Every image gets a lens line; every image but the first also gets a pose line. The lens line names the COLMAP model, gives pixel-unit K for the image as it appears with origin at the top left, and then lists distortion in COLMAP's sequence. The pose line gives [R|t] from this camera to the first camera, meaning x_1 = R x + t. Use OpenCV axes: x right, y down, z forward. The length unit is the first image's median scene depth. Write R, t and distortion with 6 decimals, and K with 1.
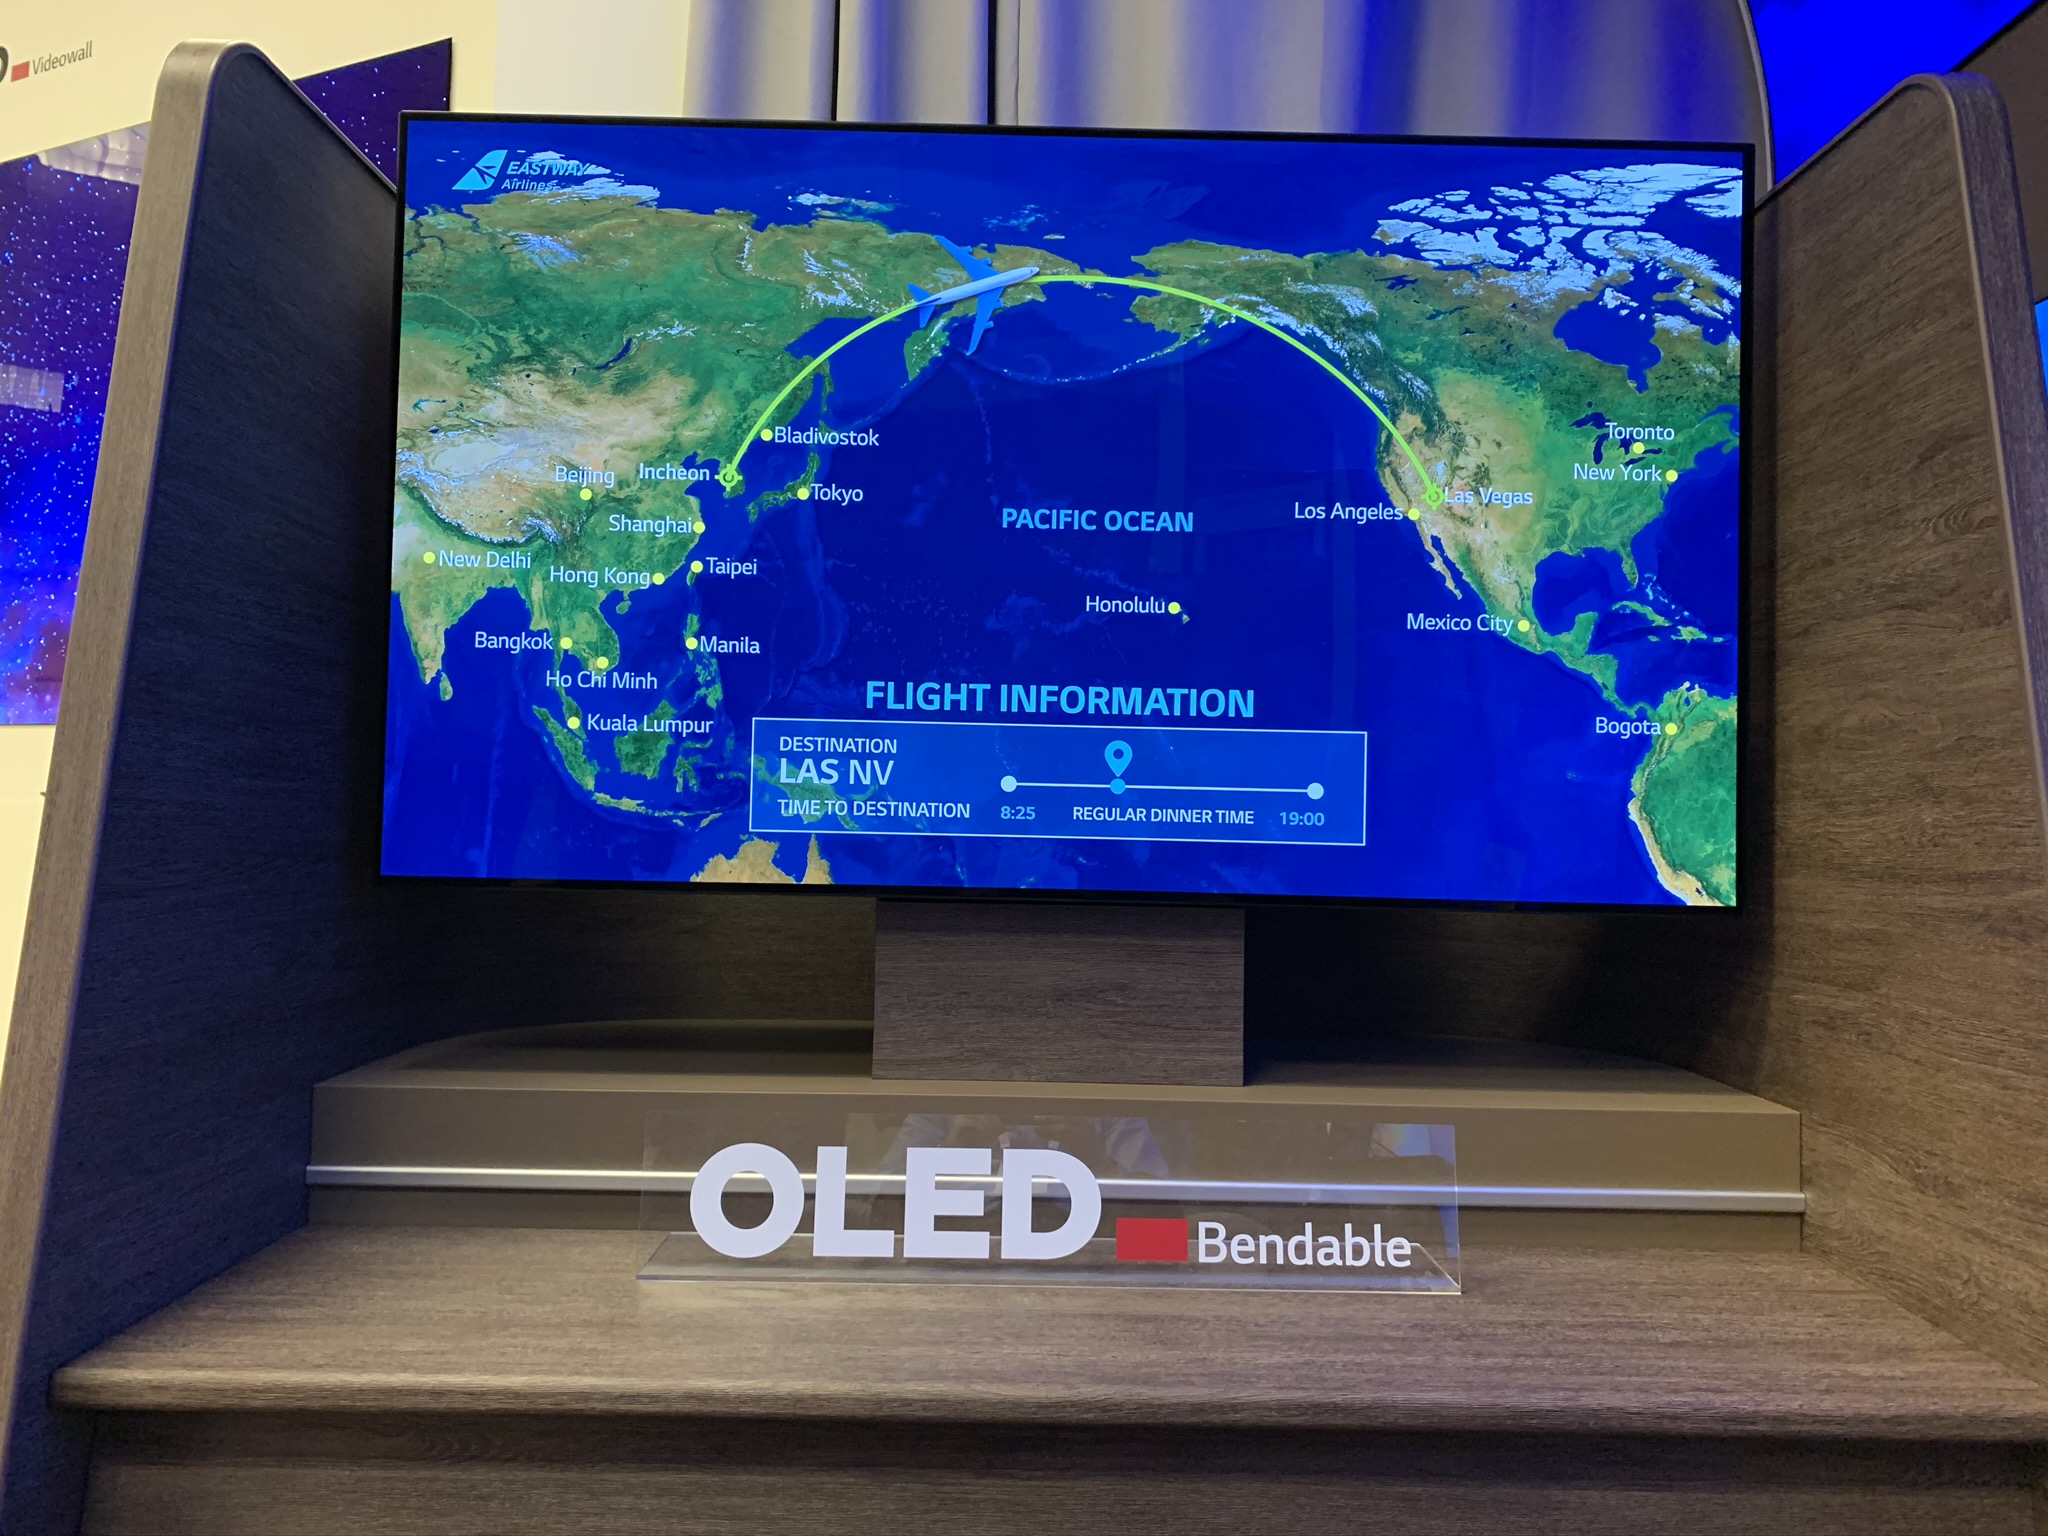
lens RADIAL K [[1555.6, 0, 1014.5], [0, 1555.6, 757.6], [0, 0, 1]] dist [0.006974, -0.002533]
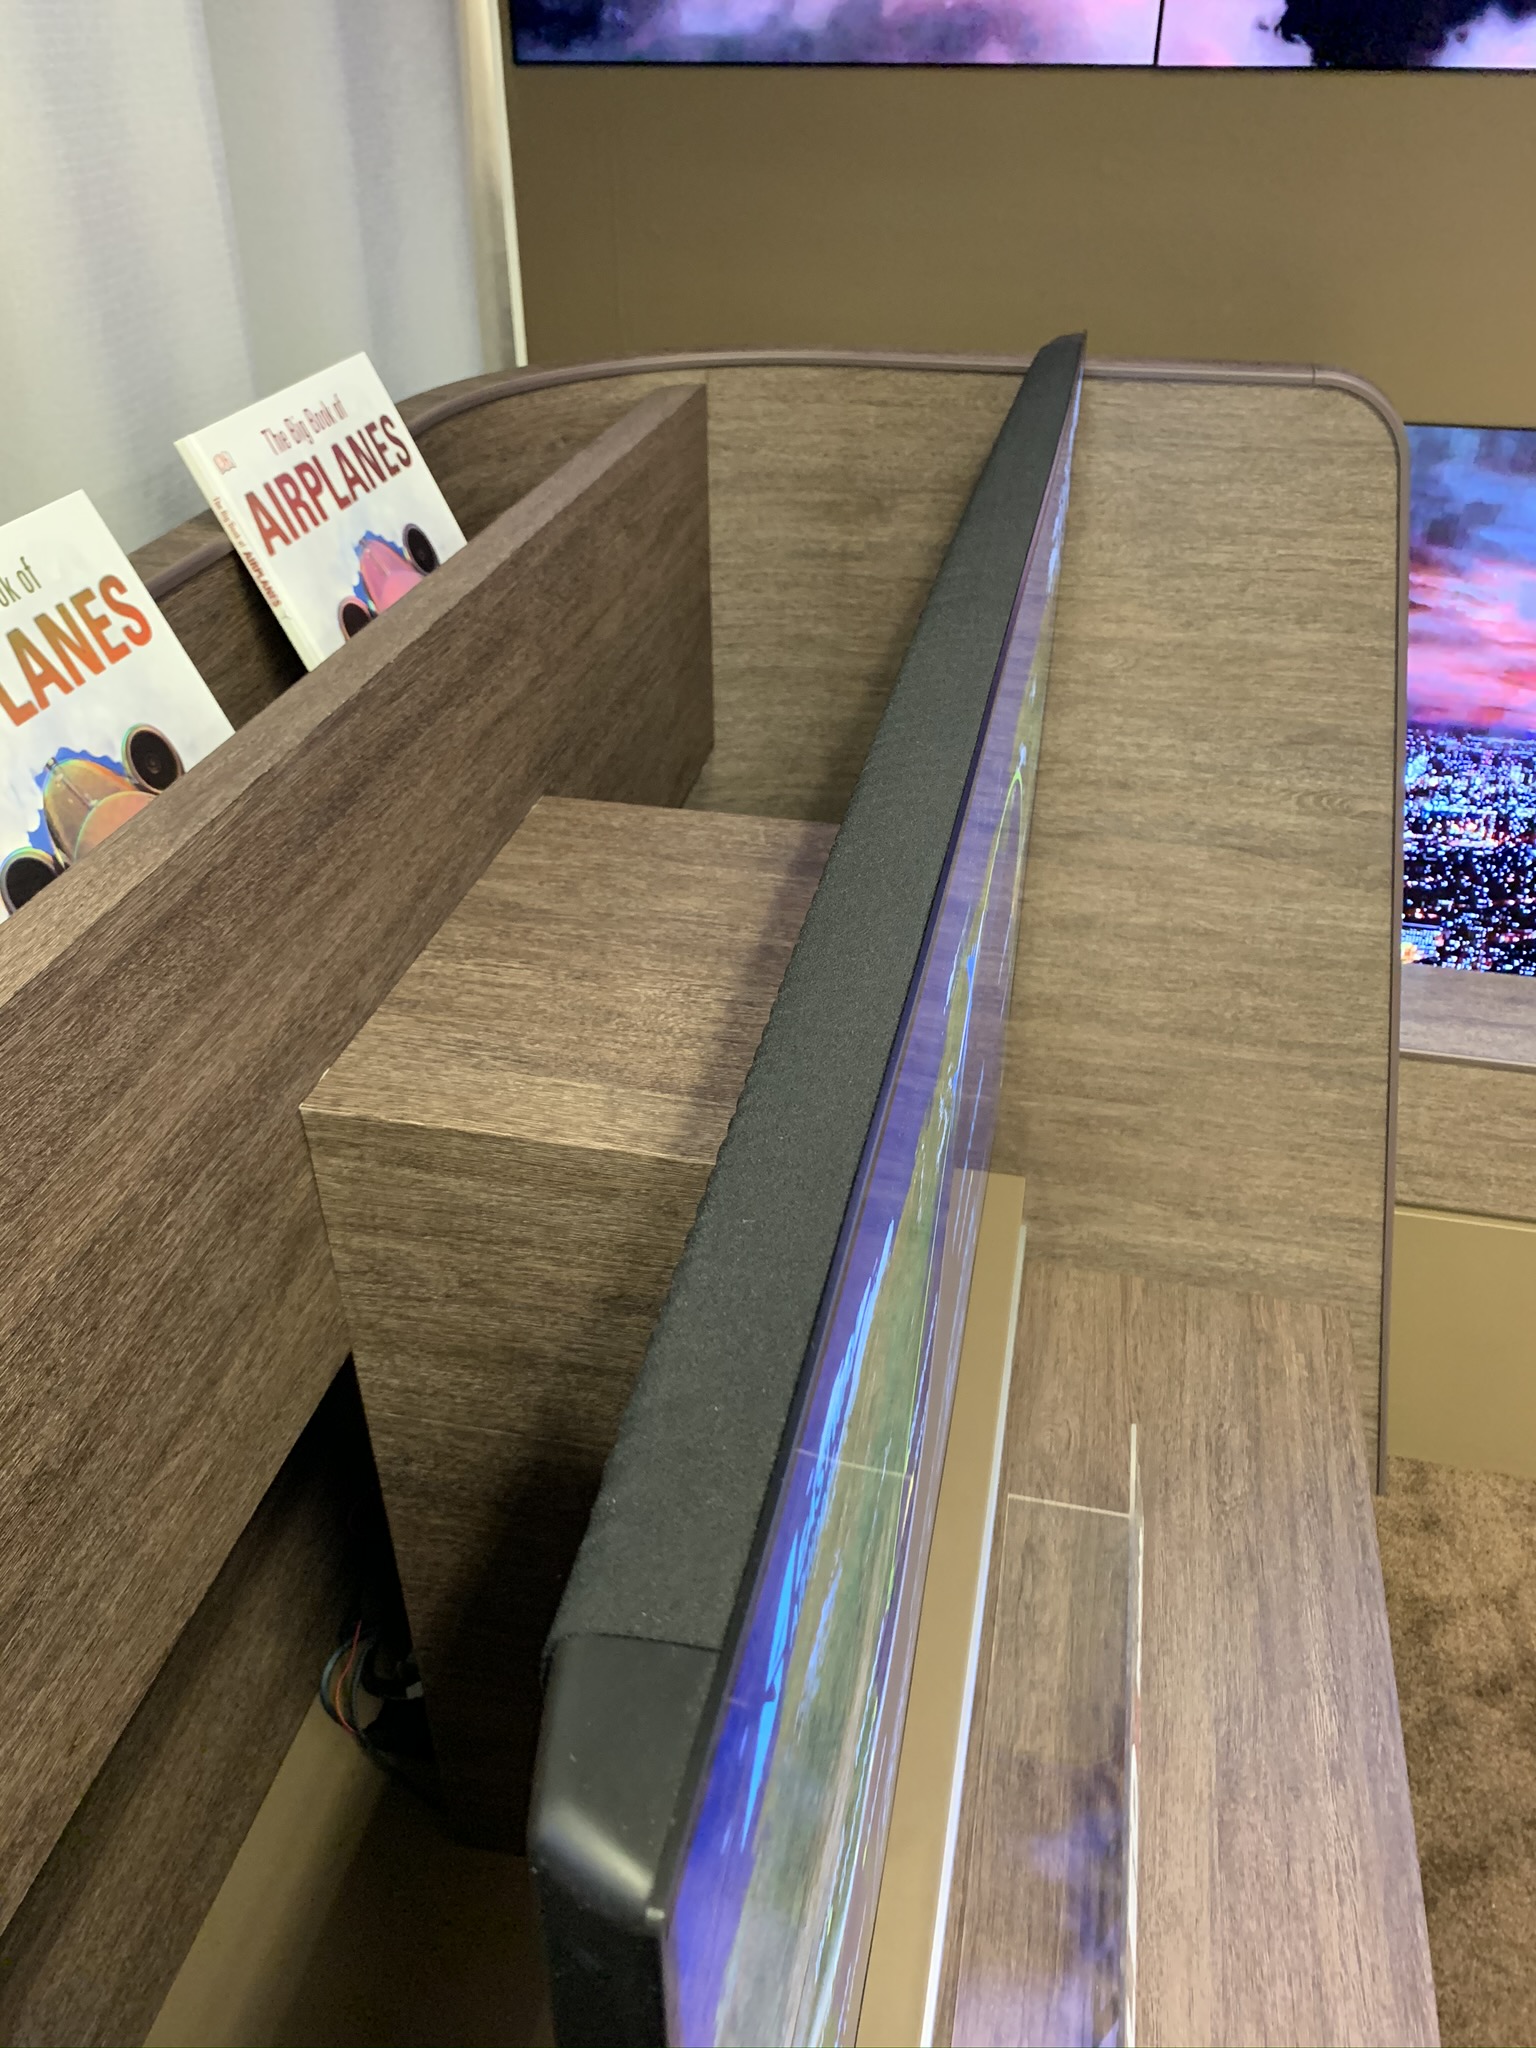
lens RADIAL K [[1555.6, 0, 768.0], [0, 1555.6, 1024.0], [0, 0, 1]] dist [0.006974, -0.002533]
pose [[0.228124, -0.559069, 0.797120, -0.459395], [-0.018472, 0.816075, 0.577650, -0.576133], [-0.973457, -0.146500, 0.175840, 0.970326]]
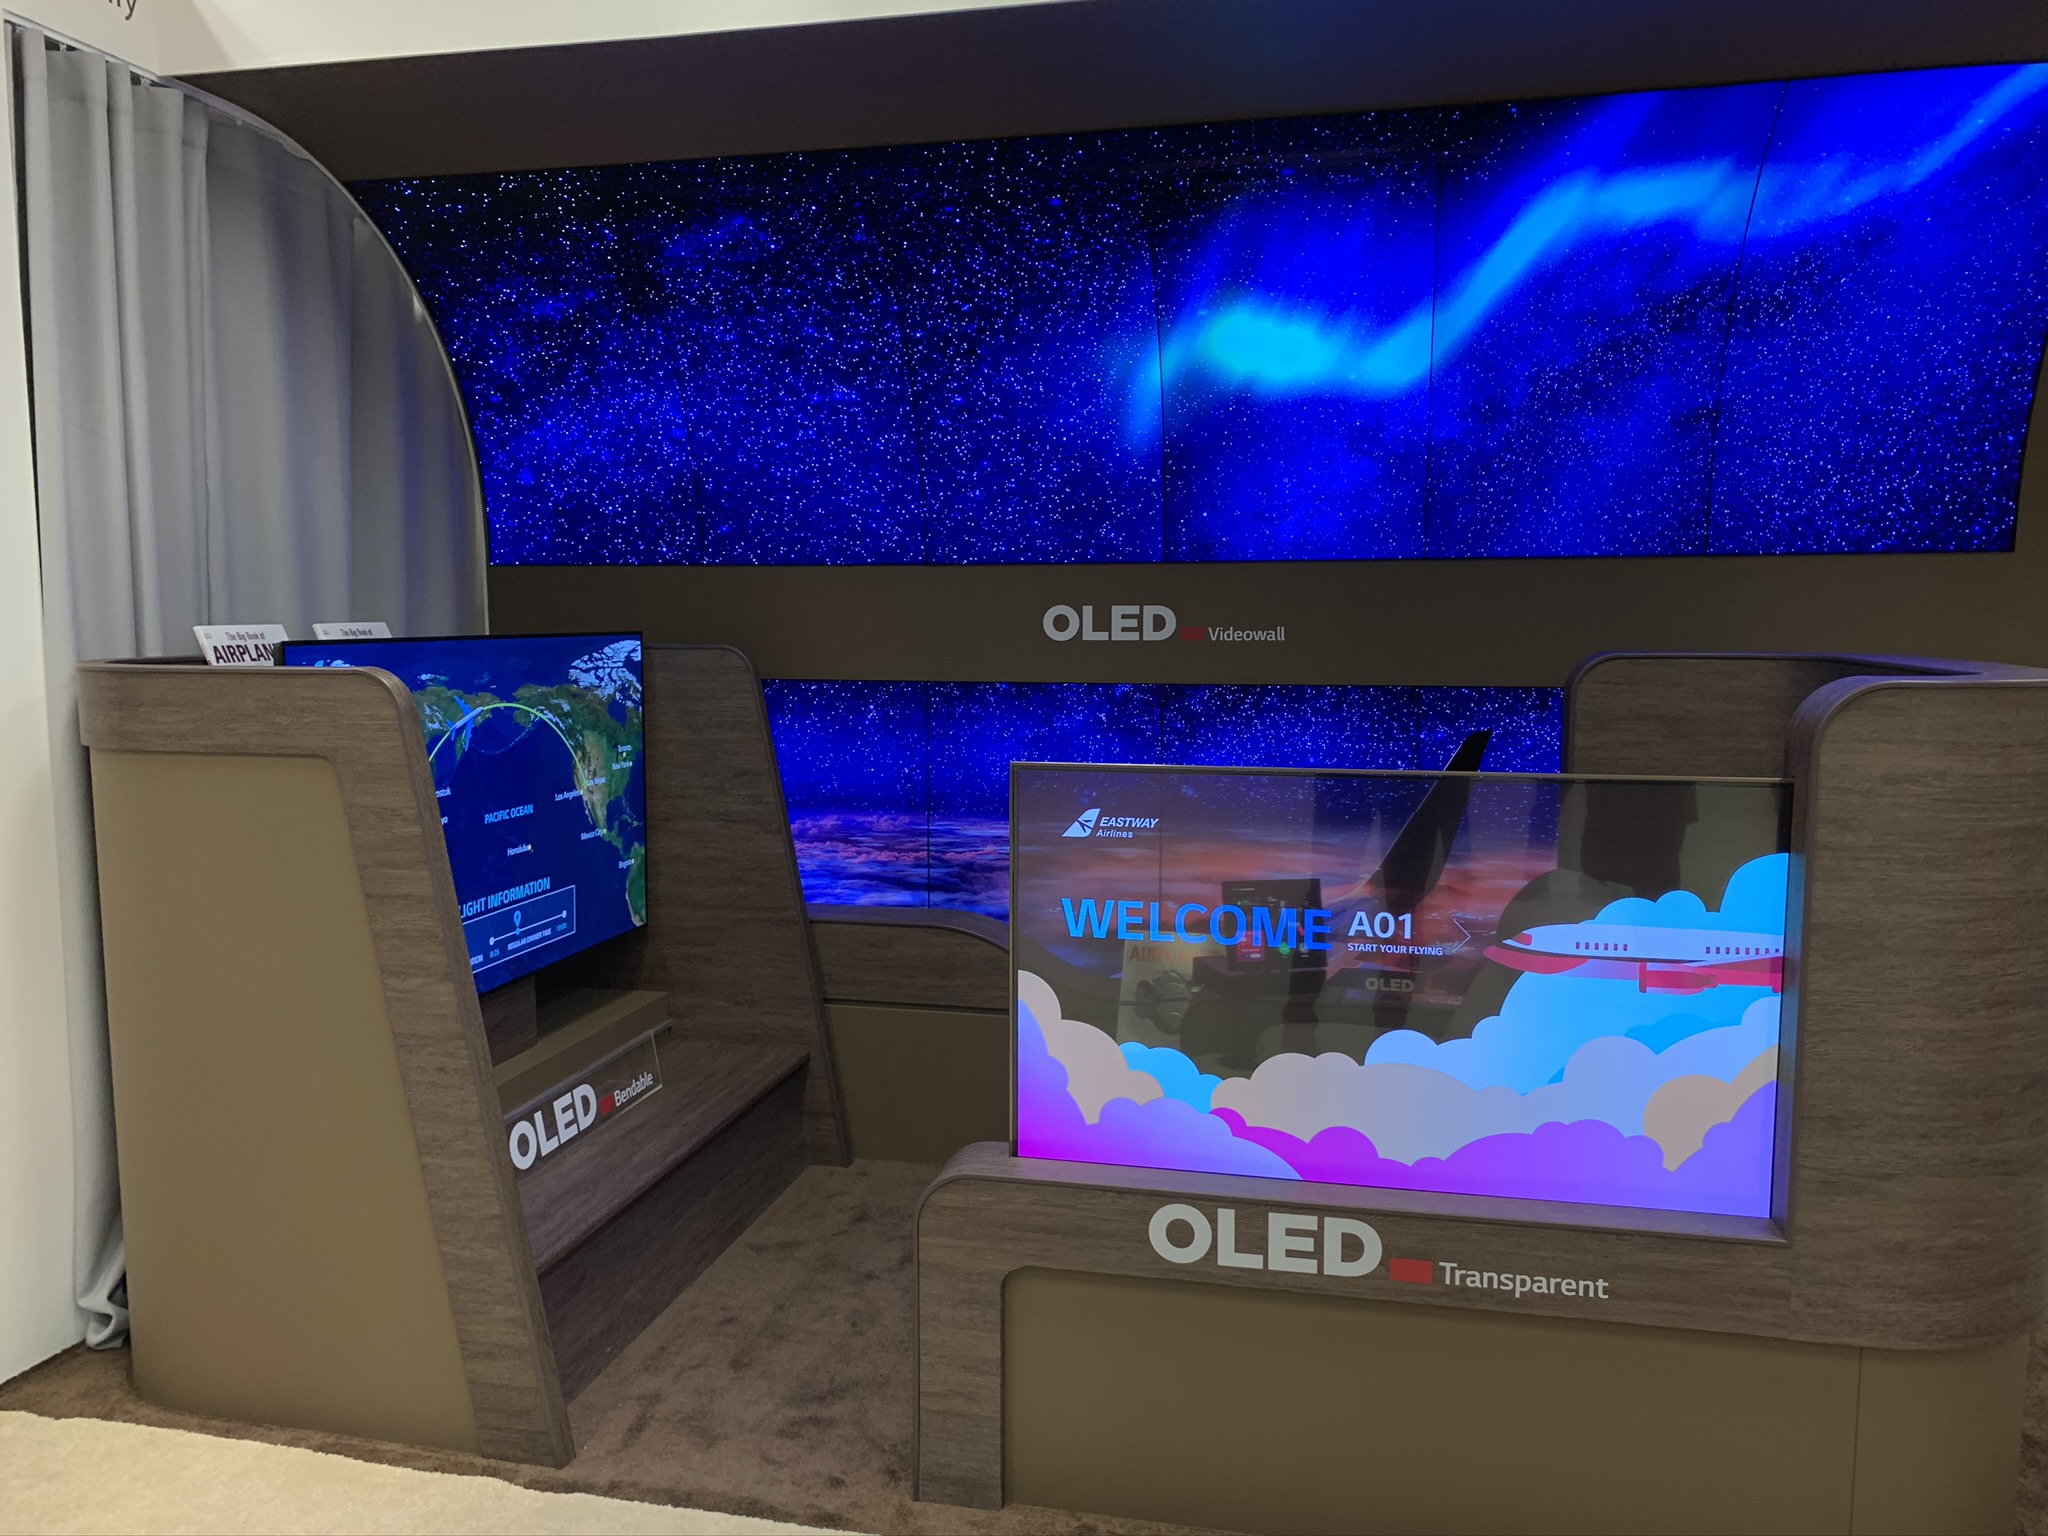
lens RADIAL K [[1510.9, 0, 1024.0], [0, 1510.9, 768.0], [0, 0, 1]] dist [0.038124, -0.000785]
pose [[0.228144, -0.117742, 0.966482, -1.847161], [-0.025413, 0.991603, 0.126801, -0.508090], [-0.973296, -0.053490, 0.223236, -0.187653]]
